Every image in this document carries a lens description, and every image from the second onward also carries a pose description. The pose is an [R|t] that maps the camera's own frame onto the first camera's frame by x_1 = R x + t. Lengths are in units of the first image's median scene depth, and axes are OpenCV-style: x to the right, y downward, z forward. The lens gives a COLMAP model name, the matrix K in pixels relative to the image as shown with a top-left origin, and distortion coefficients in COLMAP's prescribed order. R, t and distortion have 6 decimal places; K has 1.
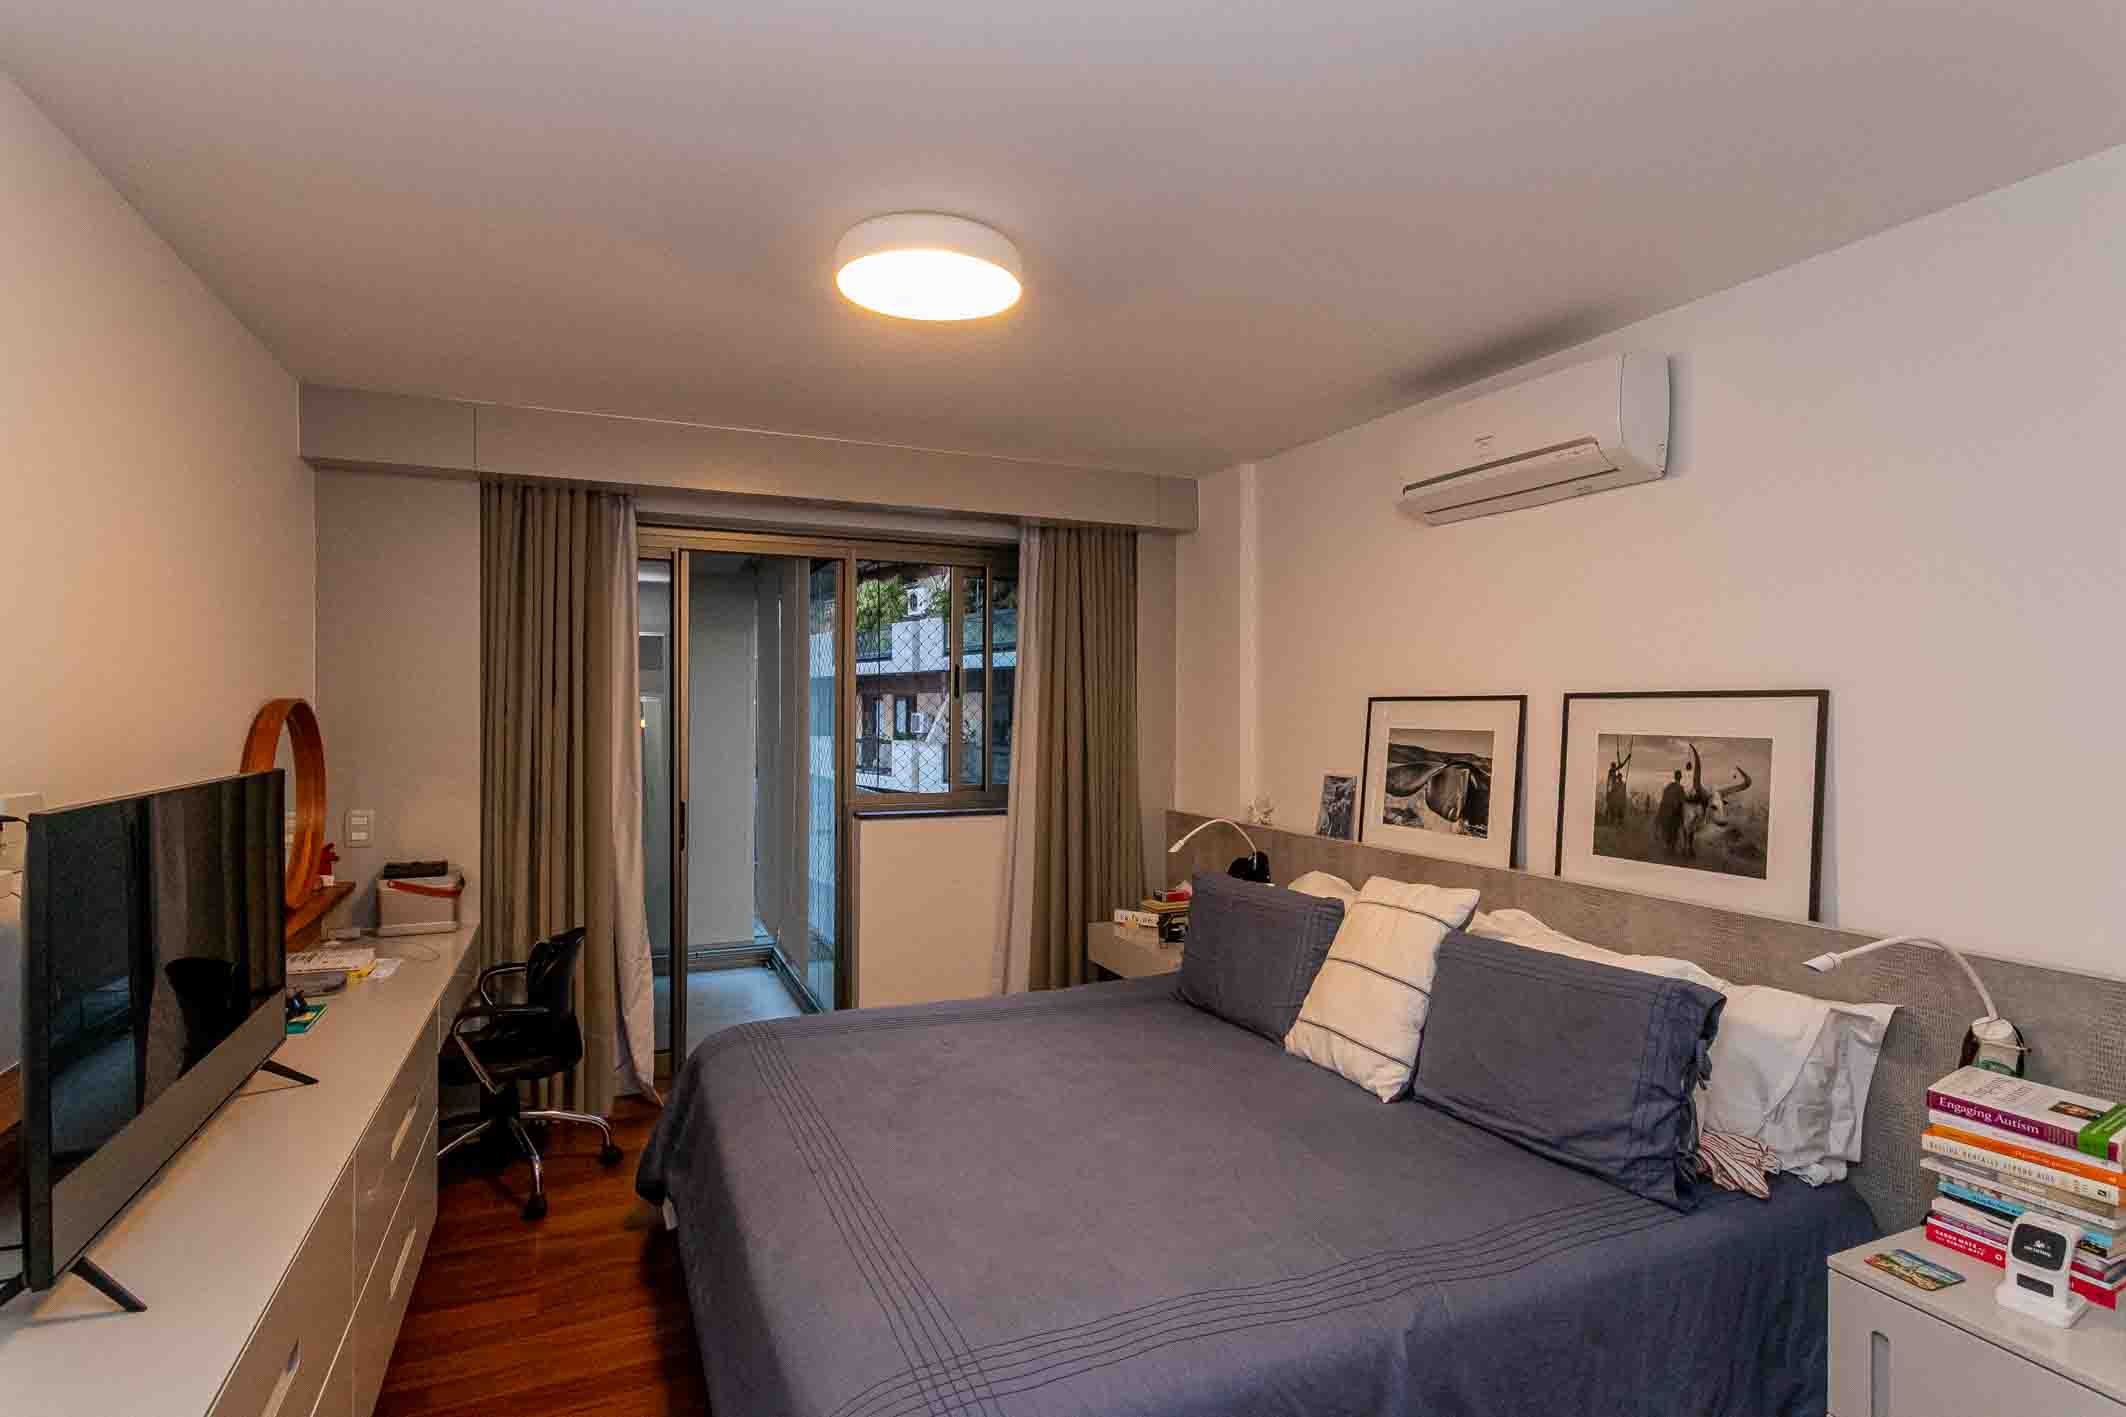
lens RADIAL K [[1008.9, 0, 1063.0], [0, 1008.9, 708.5], [0, 0, 1]] dist [0.000902, 0.000221]
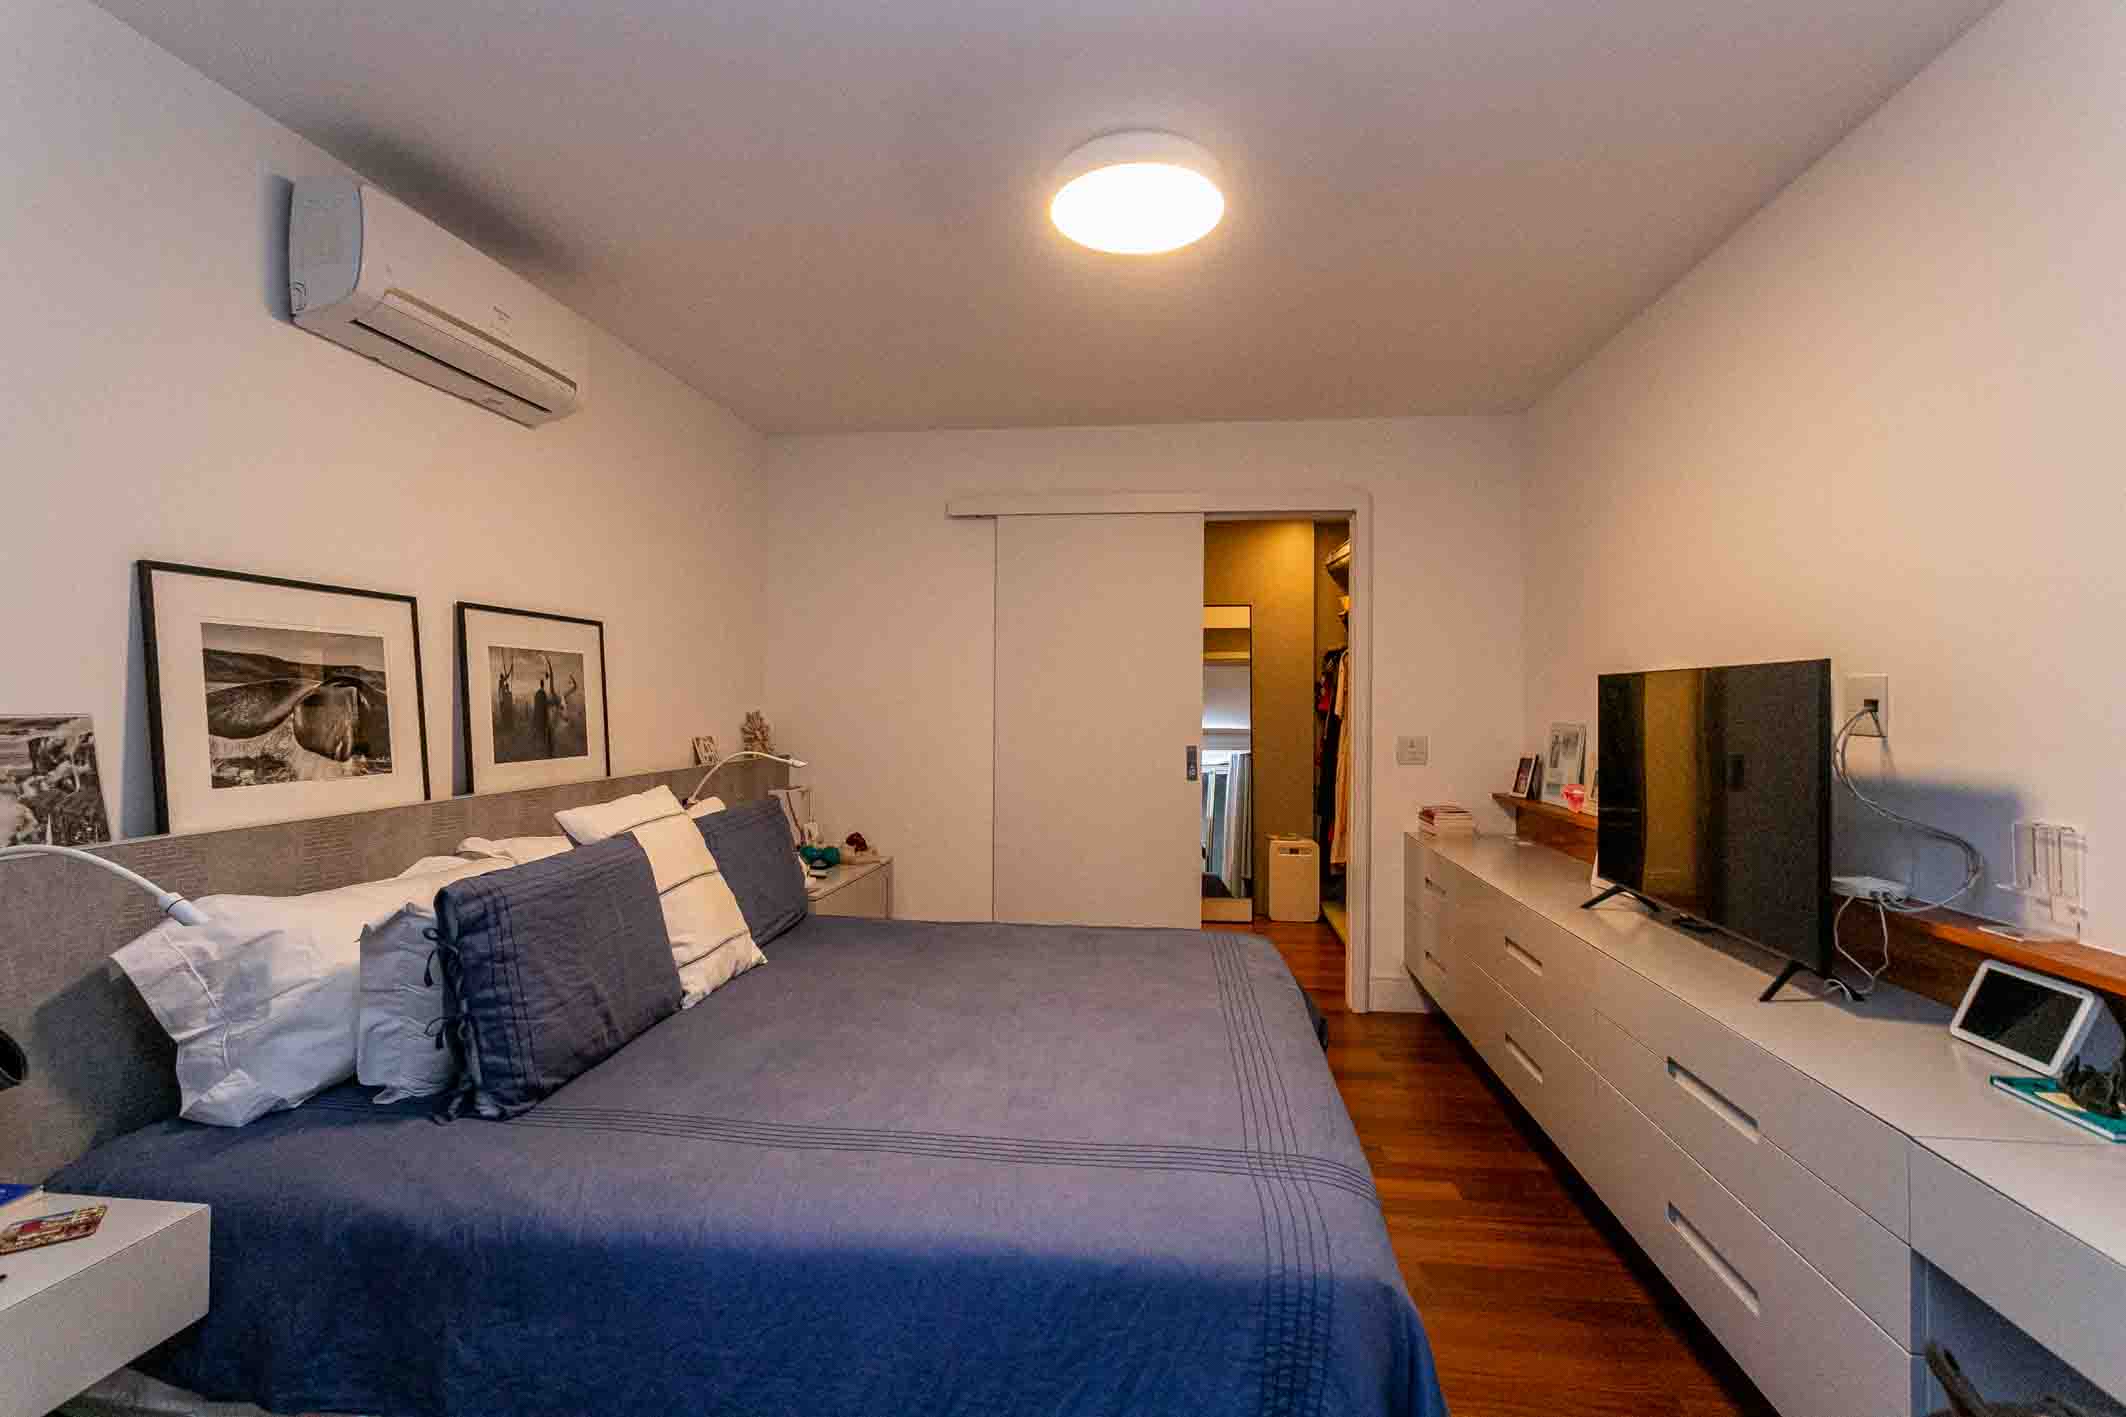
lens RADIAL K [[1008.9, 0, 1063.0], [0, 1008.9, 708.5], [0, 0, 1]] dist [0.000902, 0.000221]
pose [[-0.853546, -0.004866, 0.520996, -0.434967], [-0.002005, 0.999980, 0.006055, 0.071233], [-0.521014, 0.004124, -0.853538, 1.377564]]
